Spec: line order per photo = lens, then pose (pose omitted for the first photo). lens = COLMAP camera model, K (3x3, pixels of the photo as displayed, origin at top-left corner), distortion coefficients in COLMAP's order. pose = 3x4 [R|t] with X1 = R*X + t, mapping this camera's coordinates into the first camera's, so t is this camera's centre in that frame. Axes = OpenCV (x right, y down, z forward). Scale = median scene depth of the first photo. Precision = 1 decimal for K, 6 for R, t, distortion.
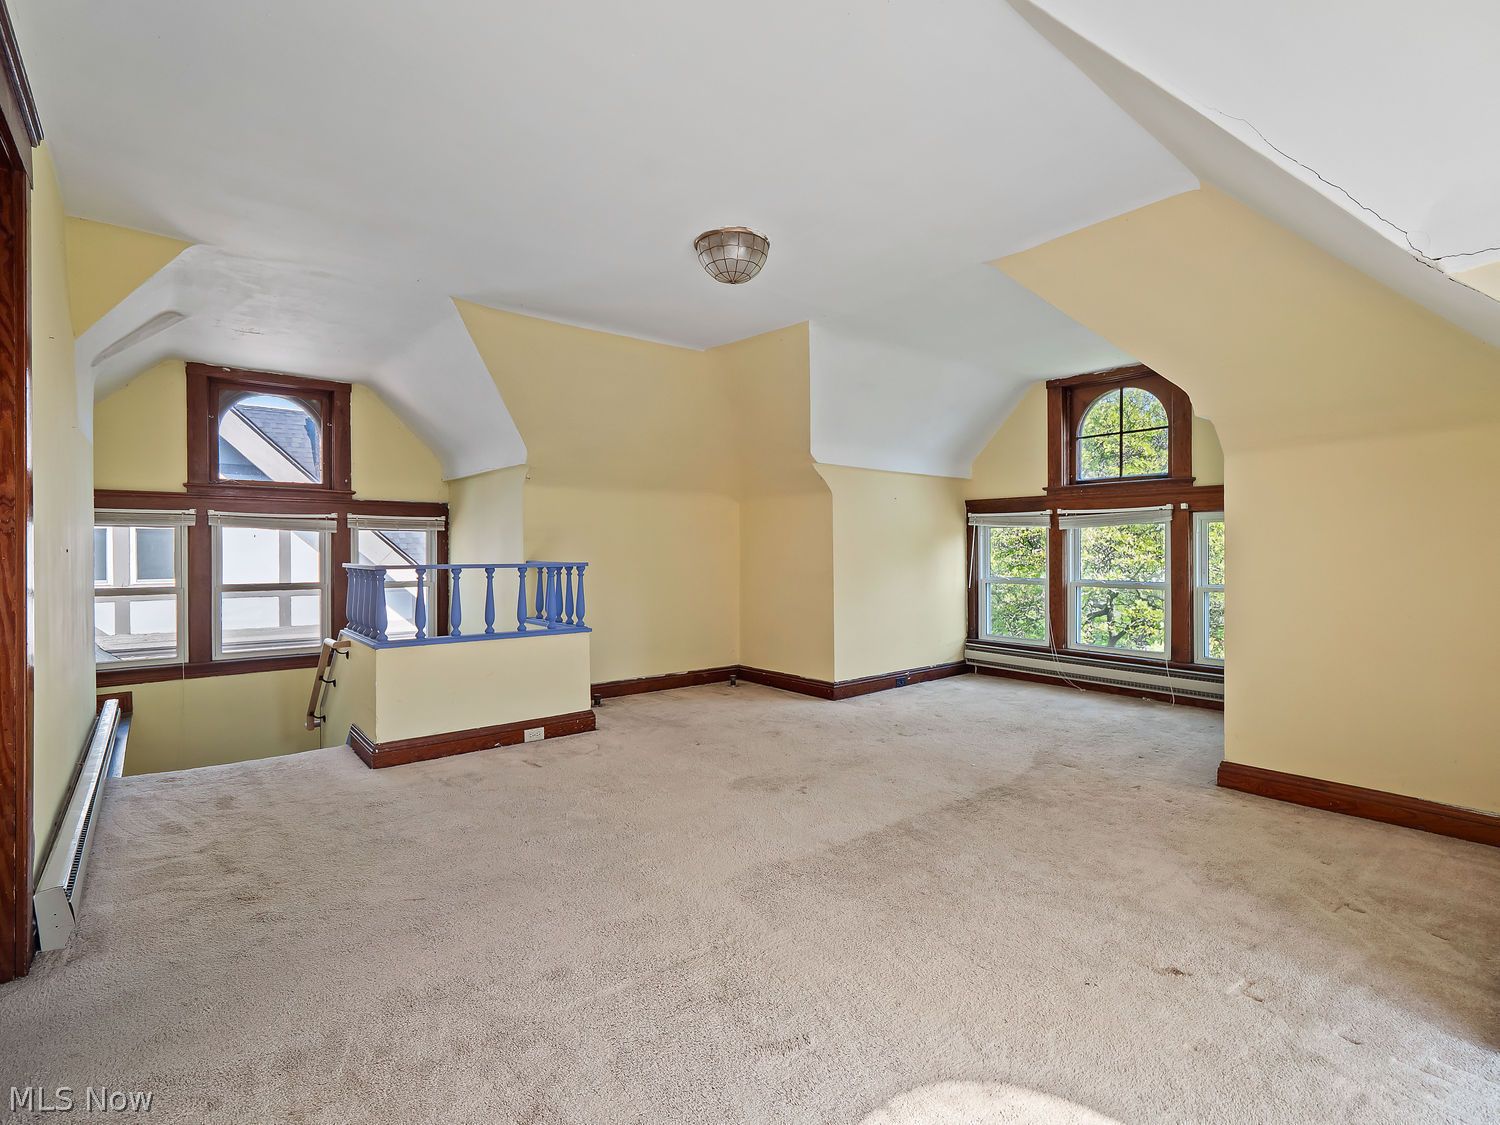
lens RADIAL K [[733.7, 0, 746.0], [0, 733.7, 551.3], [0, 0, 1]] dist [0.012705, -0.009028]
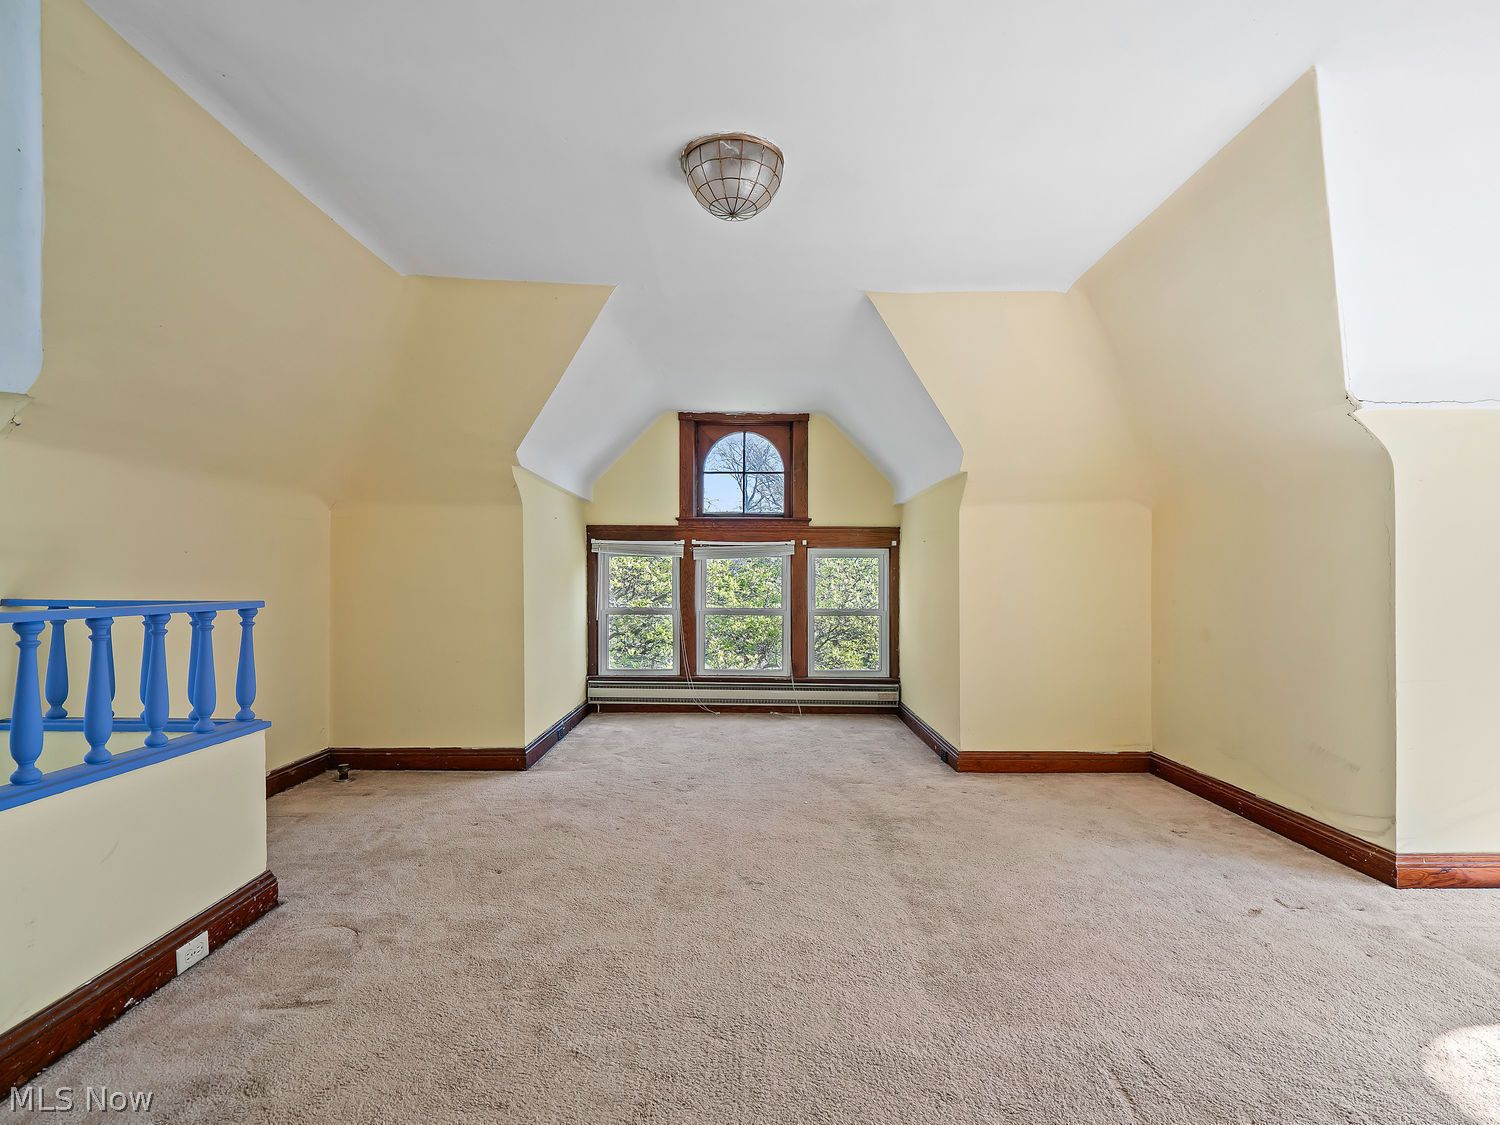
lens RADIAL K [[746.2, 0, 745.4], [0, 746.2, 567.2], [0, 0, 1]] dist [0.012310, -0.011276]
pose [[0.624166, 0.015739, 0.781133, -0.353628], [-0.004317, 0.999851, -0.016696, -0.002010], [-0.781280, 0.007049, 0.624141, 0.307641]]
